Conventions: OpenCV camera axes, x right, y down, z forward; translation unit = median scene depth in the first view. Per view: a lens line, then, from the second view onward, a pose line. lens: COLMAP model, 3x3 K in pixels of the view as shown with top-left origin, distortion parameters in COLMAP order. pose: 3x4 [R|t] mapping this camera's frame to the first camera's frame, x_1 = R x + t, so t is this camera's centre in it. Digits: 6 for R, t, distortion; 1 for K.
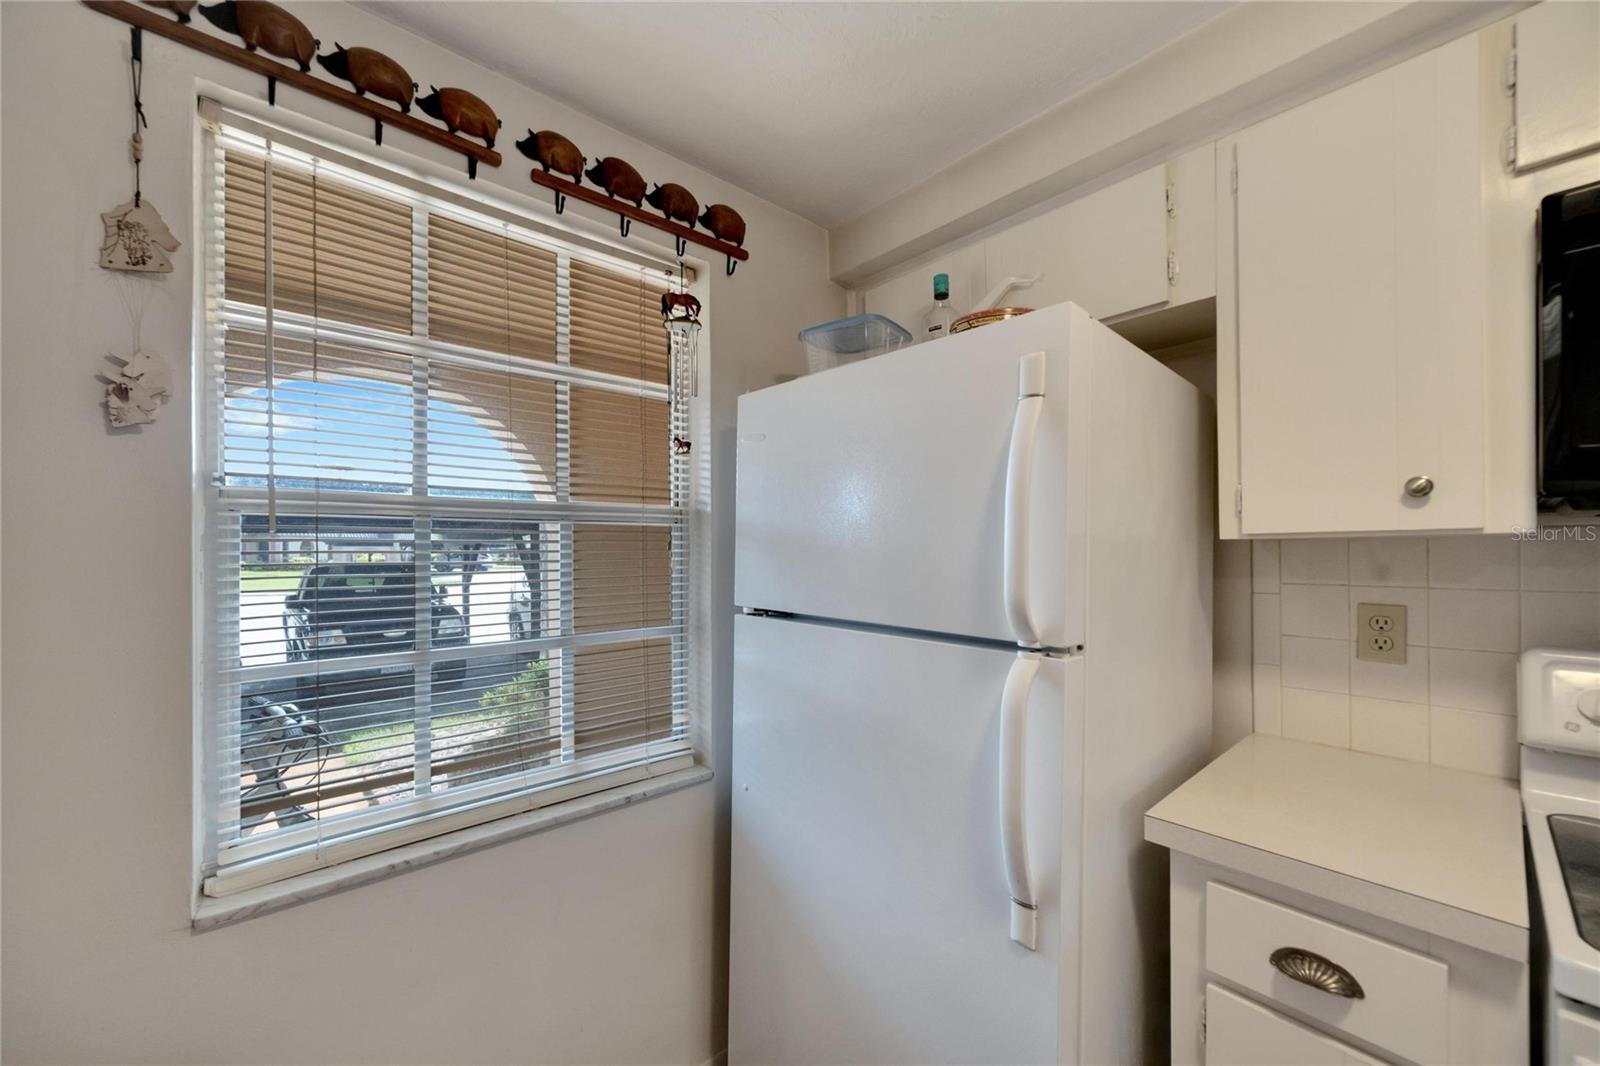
lens RADIAL K [[618.2, 0, 794.9], [0, 618.2, 550.8], [0, 0, 1]] dist [-0.006723, 0.001469]
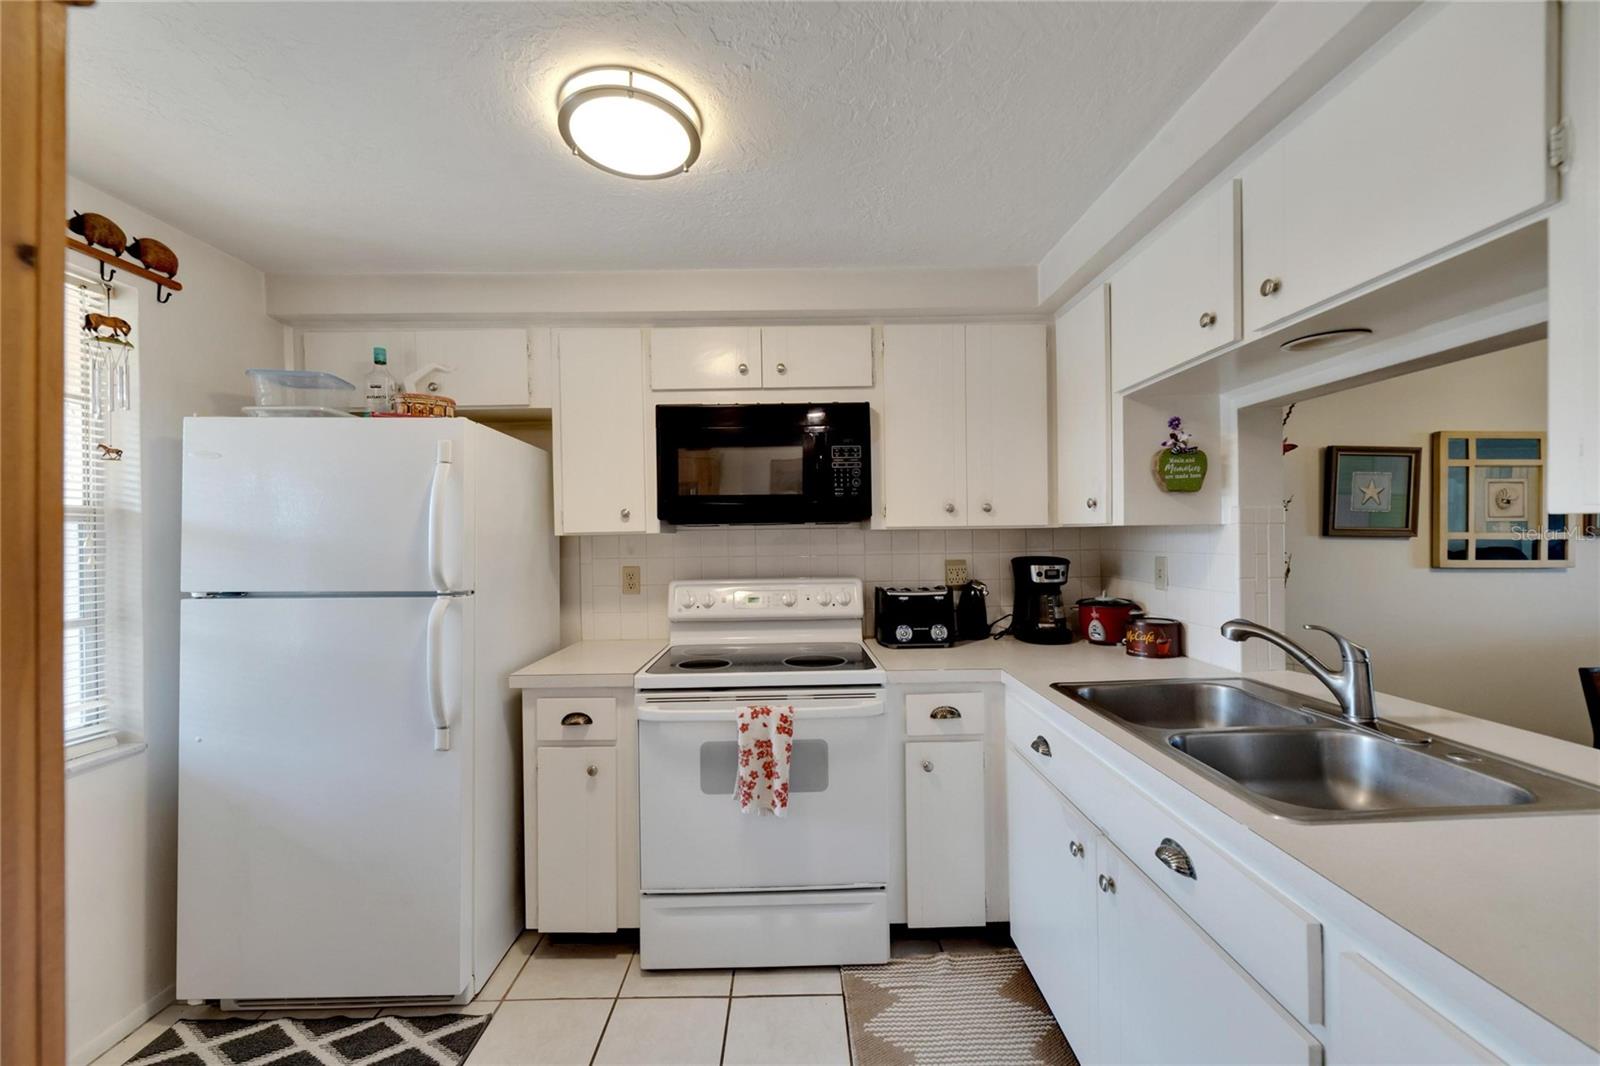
lens RADIAL K [[618.2, 0, 804.3], [0, 618.2, 535.0], [0, 0, 1]] dist [-0.006723, 0.001469]
pose [[0.648742, -0.002085, 0.761006, -0.232593], [0.012969, 0.999881, -0.008316, 0.004319], [-0.760898, 0.015264, 0.648692, -0.726674]]
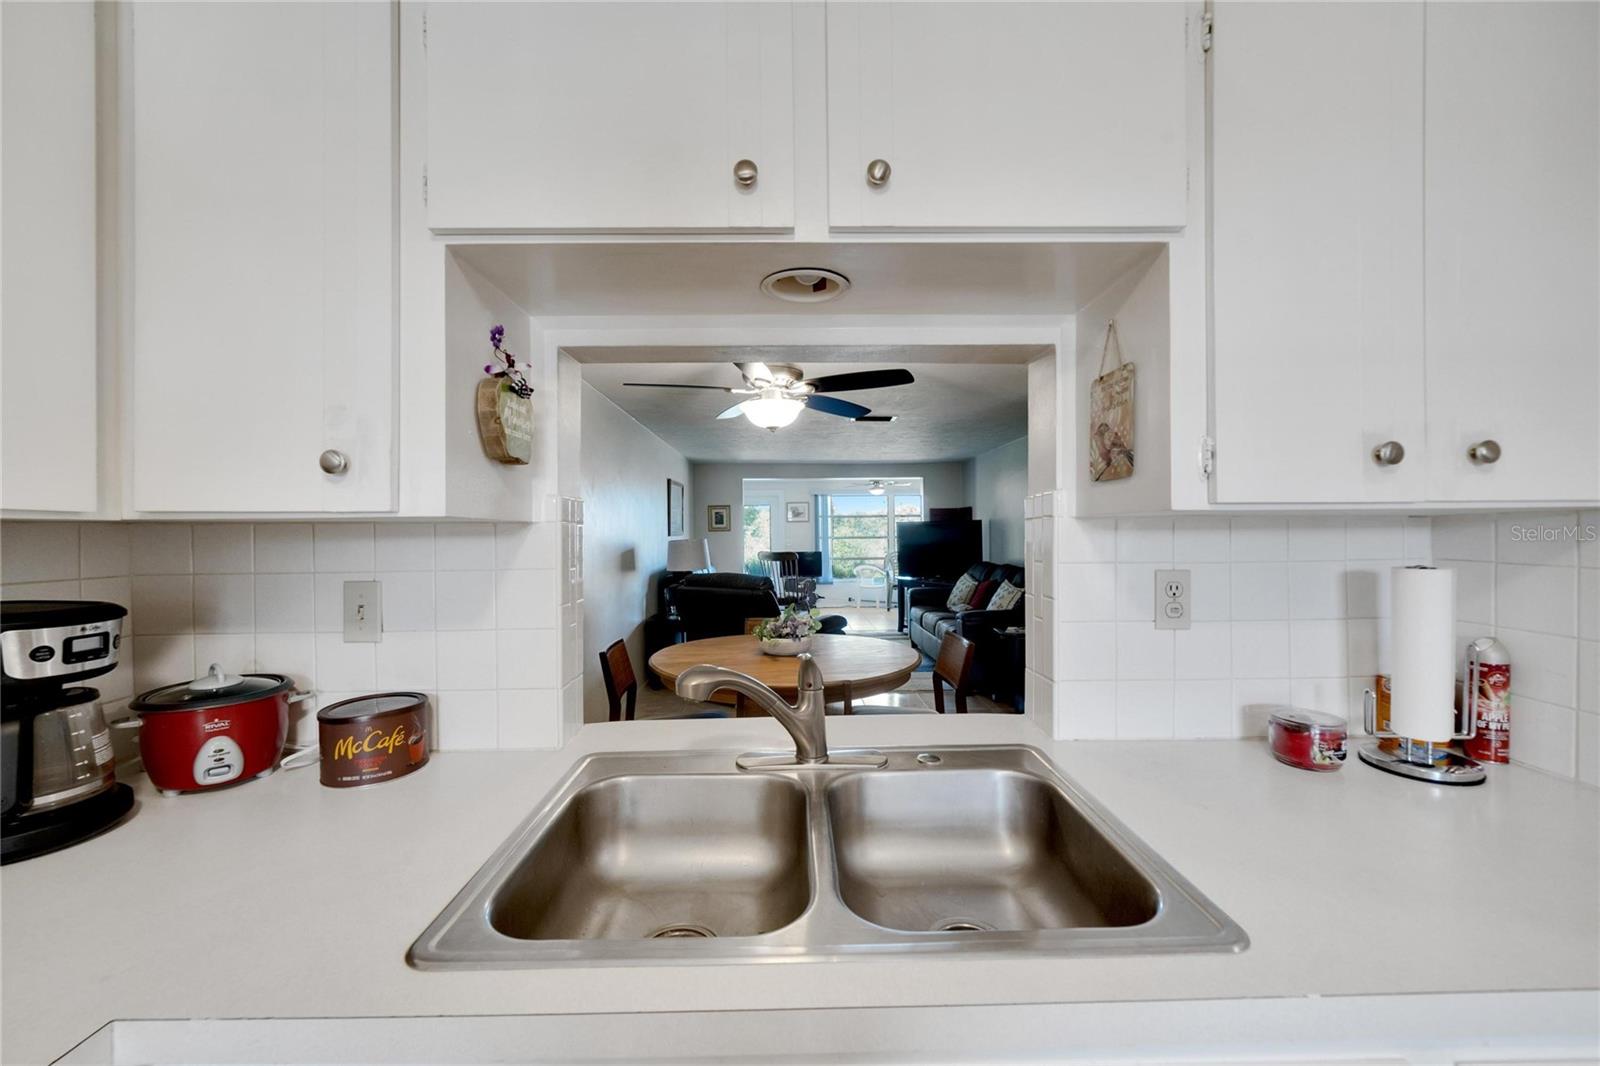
lens RADIAL K [[618.2, 0, 788.0], [0, 618.2, 536.4], [0, 0, 1]] dist [-0.006723, 0.001469]
pose [[-0.763023, 0.016558, 0.646159, 0.562517], [0.019910, 0.999800, -0.002109, 0.010062], [-0.646064, 0.011256, -0.763200, -0.126820]]
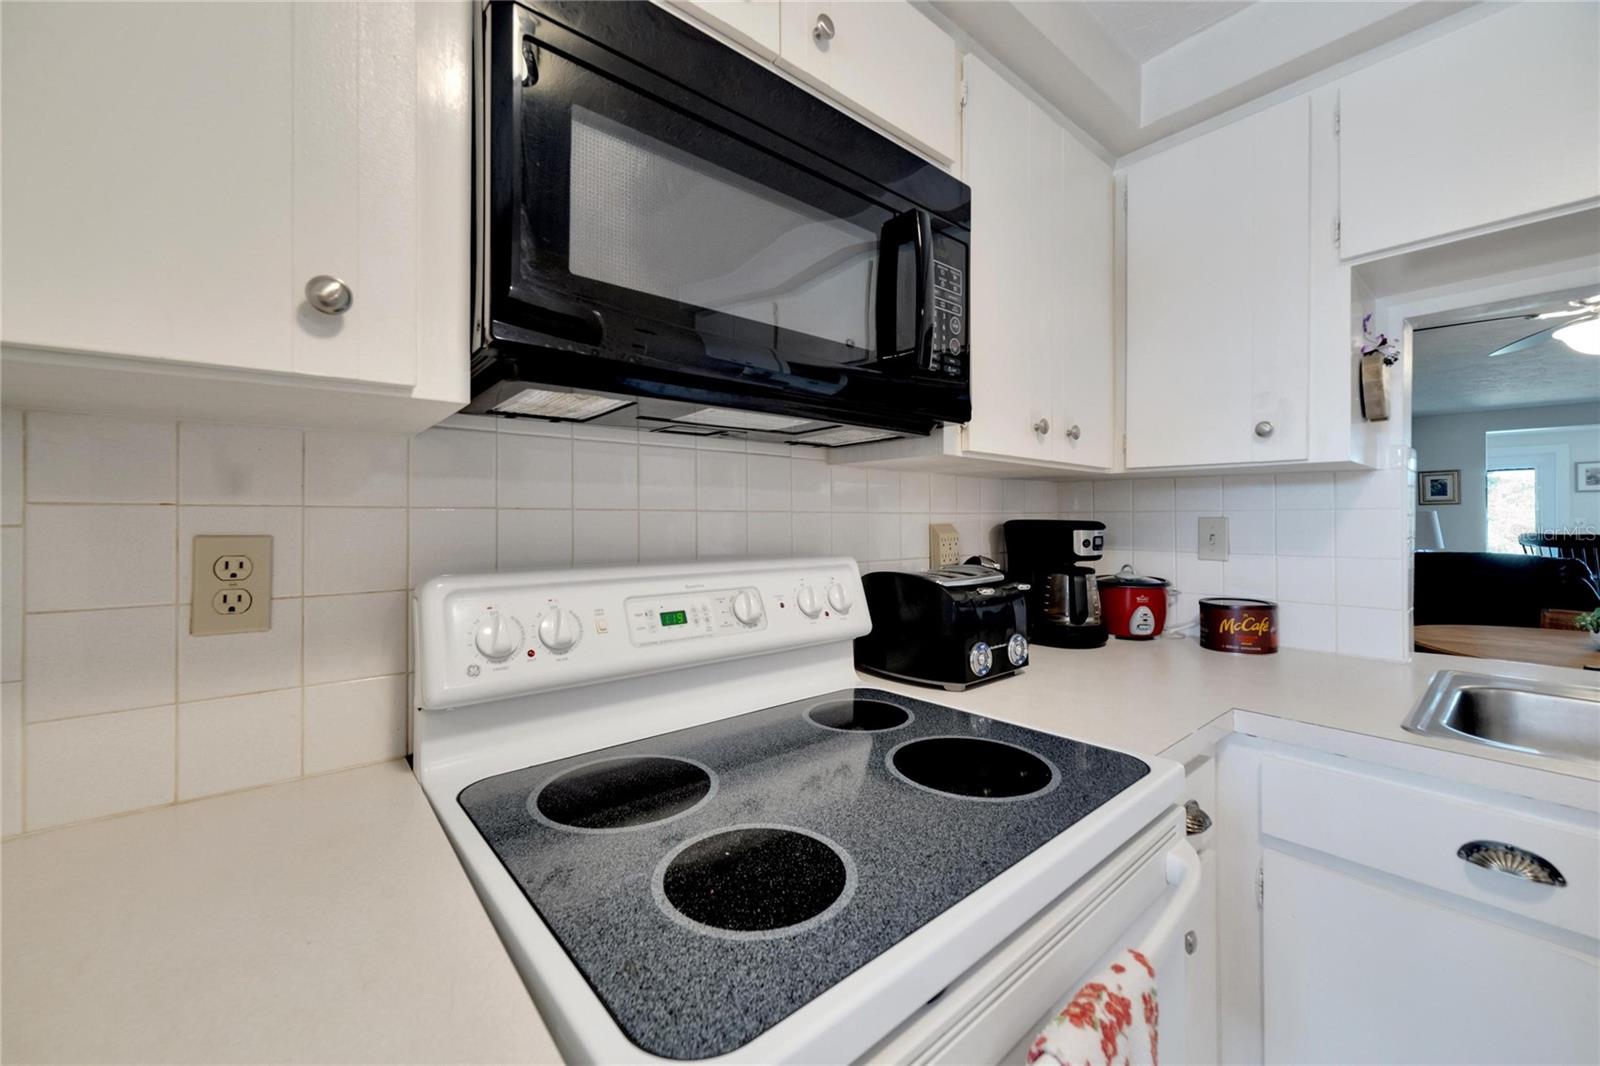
lens RADIAL K [[618.2, 0, 791.6], [0, 618.2, 514.5], [0, 0, 1]] dist [-0.006723, 0.001469]
pose [[0.023793, 0.017920, 0.999556, 0.335797], [0.004294, 0.999828, -0.018027, 0.071398], [-0.999708, 0.004721, 0.023712, 0.402636]]
